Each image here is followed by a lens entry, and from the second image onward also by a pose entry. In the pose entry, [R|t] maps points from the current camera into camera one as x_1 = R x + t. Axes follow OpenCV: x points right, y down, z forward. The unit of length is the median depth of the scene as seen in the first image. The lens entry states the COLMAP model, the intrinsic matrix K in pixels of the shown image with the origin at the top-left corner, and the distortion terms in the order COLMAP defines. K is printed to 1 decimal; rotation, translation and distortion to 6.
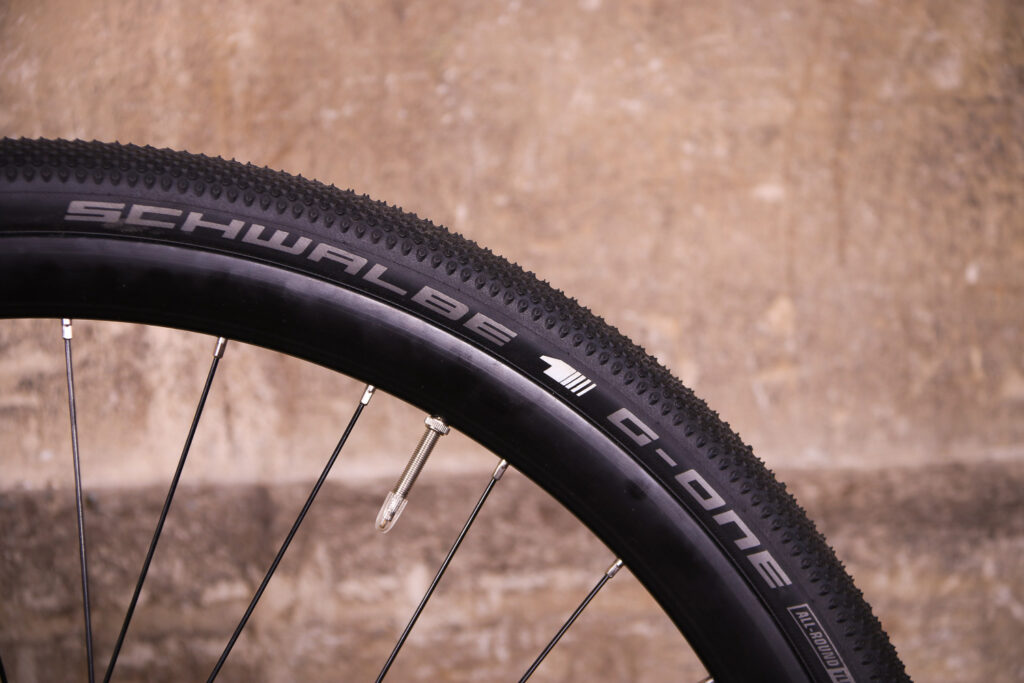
lens RADIAL K [[3587.8, 0, 538.0], [0, 3587.8, 356.2], [0, 0, 1]] dist [0.801441, 0.000000]
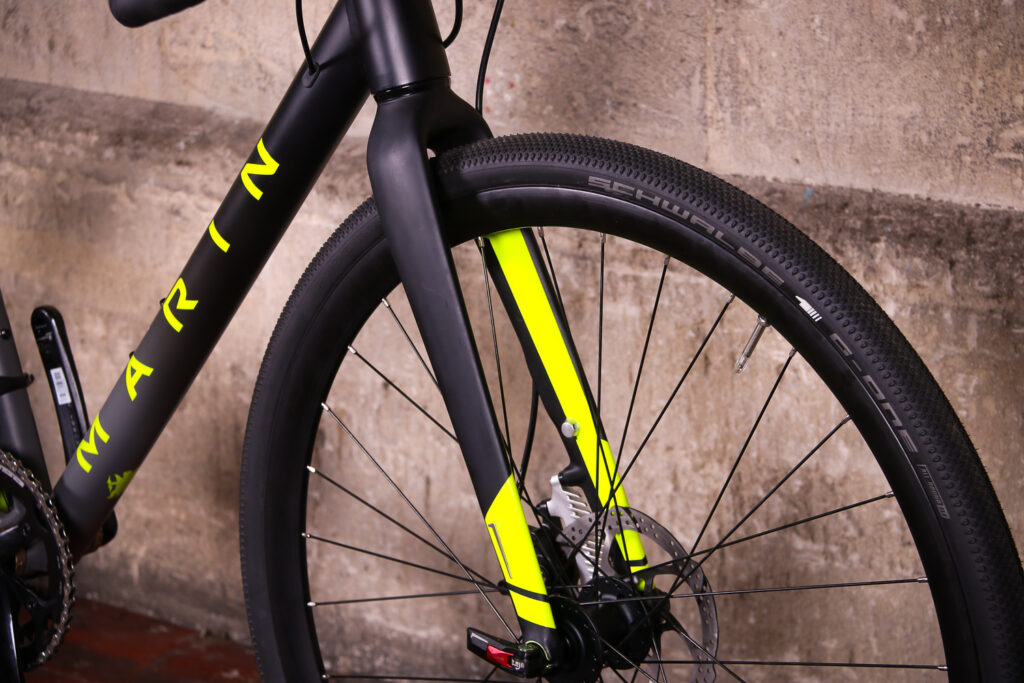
lens RADIAL K [[2727.4, 0, 488.8], [0, 2727.4, 396.3], [0, 0, 1]] dist [0.559088, 0.000000]
pose [[0.650587, 0.207465, -0.730544, 0.624027], [0.006106, 0.960502, 0.278208, -0.228385], [0.759408, -0.185459, 0.623623, 0.042630]]
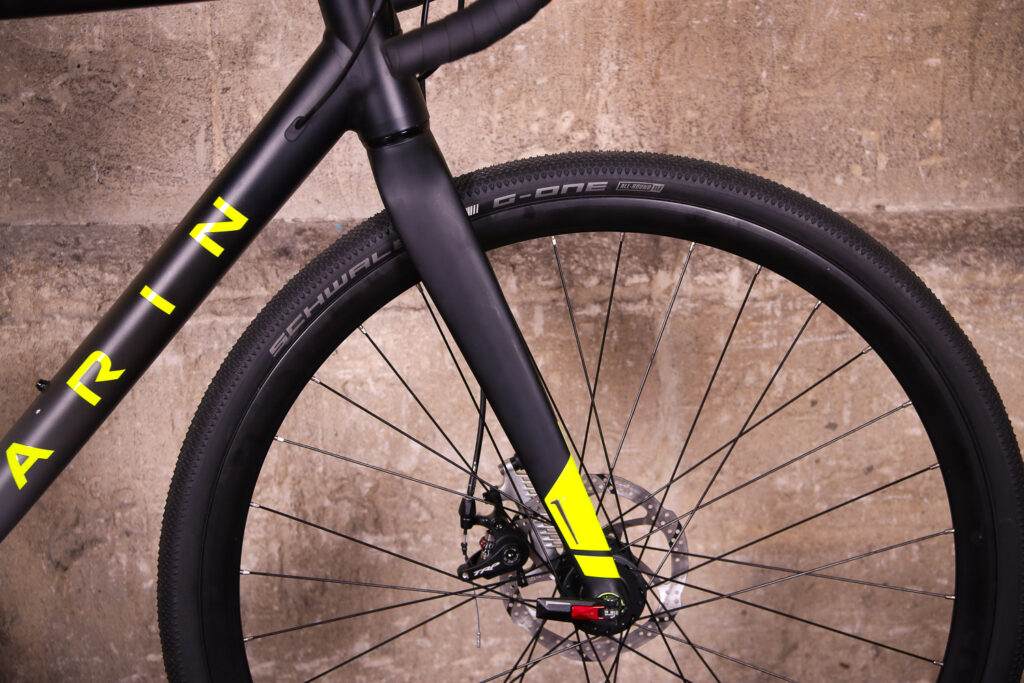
lens RADIAL K [[2727.4, 0, 530.1], [0, 2727.4, 383.3], [0, 0, 1]] dist [0.559088, 0.000000]
pose [[0.998726, 0.028748, -0.041483, -0.079567], [-0.018865, 0.974983, 0.221478, -0.200482], [0.046812, -0.220413, 0.974283, -0.436194]]
